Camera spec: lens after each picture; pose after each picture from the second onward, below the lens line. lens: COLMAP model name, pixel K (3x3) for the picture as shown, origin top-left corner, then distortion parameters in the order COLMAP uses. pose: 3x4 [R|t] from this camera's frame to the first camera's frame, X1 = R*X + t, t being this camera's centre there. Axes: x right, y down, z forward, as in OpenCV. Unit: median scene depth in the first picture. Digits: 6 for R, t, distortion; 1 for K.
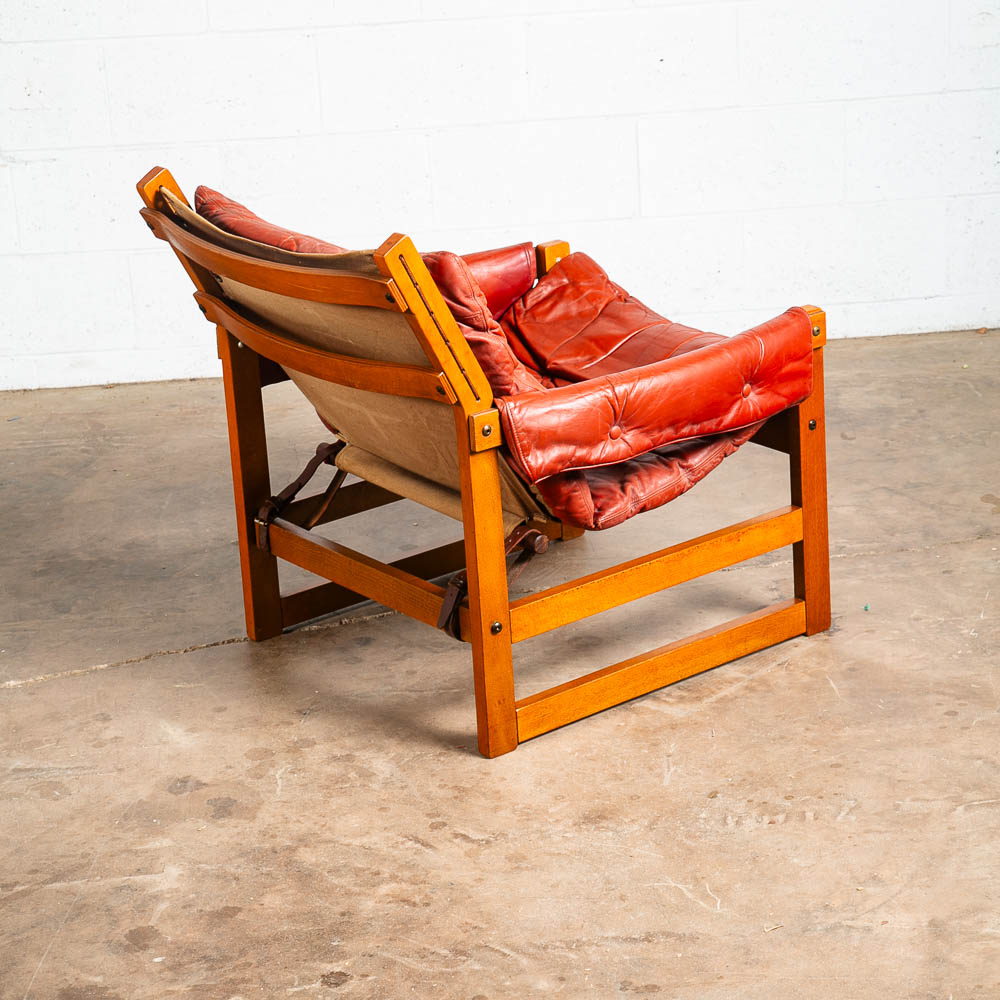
lens RADIAL K [[2702.7, 0, 504.1], [0, 2702.7, 522.9], [0, 0, 1]] dist [0.257298, 0.000000]
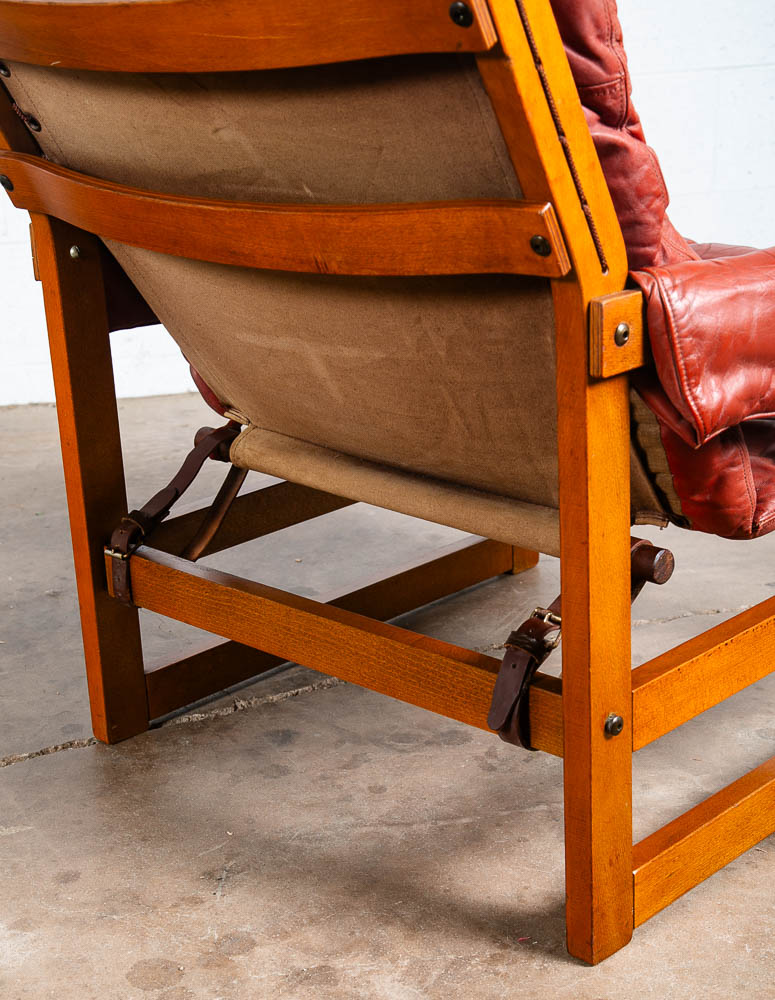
lens RADIAL K [[1703.4, 0, 383.9], [0, 1703.4, 604.3], [0, 0, 1]] dist [0.122152, 0.000000]
pose [[0.990585, -0.037011, 0.131799, -0.085773], [0.035663, 0.999285, 0.012580, 0.008948], [-0.132171, -0.007761, 0.991197, 0.644334]]
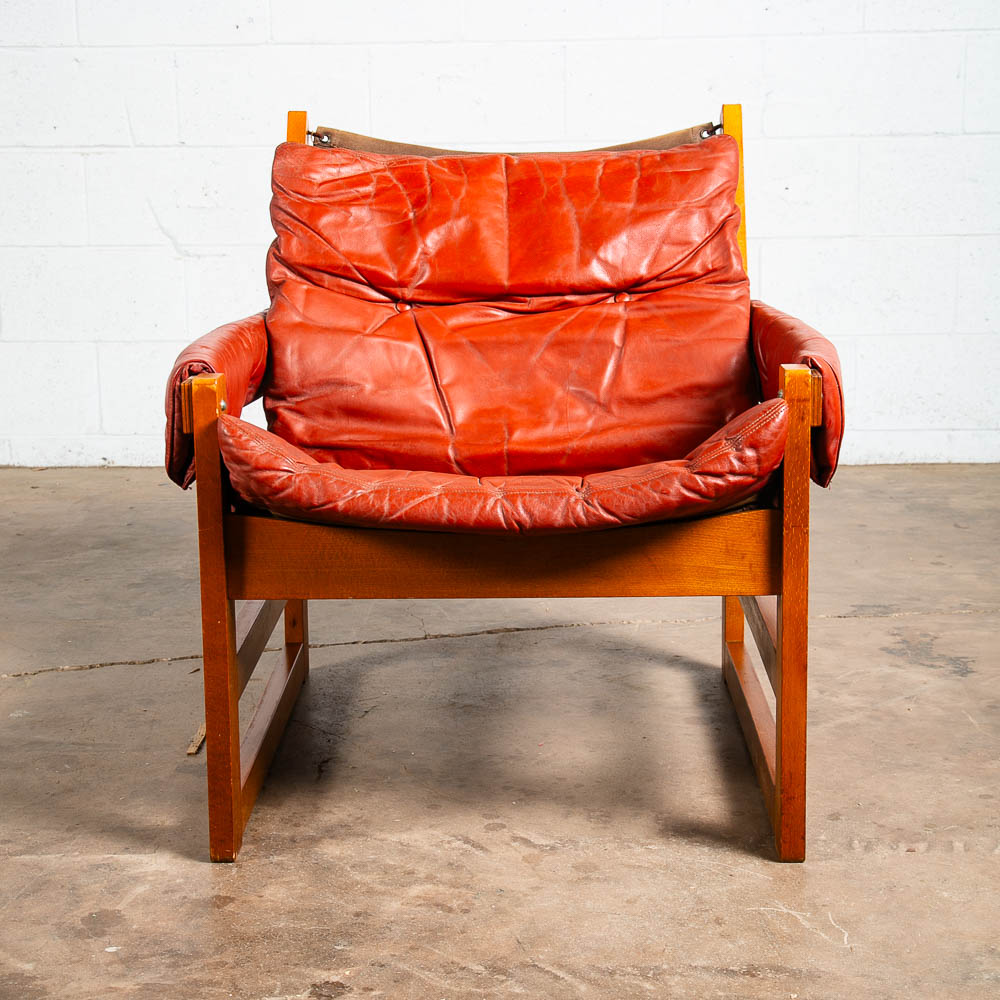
lens RADIAL K [[1858.6, 0, 487.1], [0, 1858.6, 504.7], [0, 0, 1]] dist [0.070630, 0.000000]
pose [[0.994646, 0.058684, -0.085060, 0.014279], [-0.069888, 0.988326, -0.135378, 0.084307], [0.076122, 0.140598, 0.987136, 0.394903]]
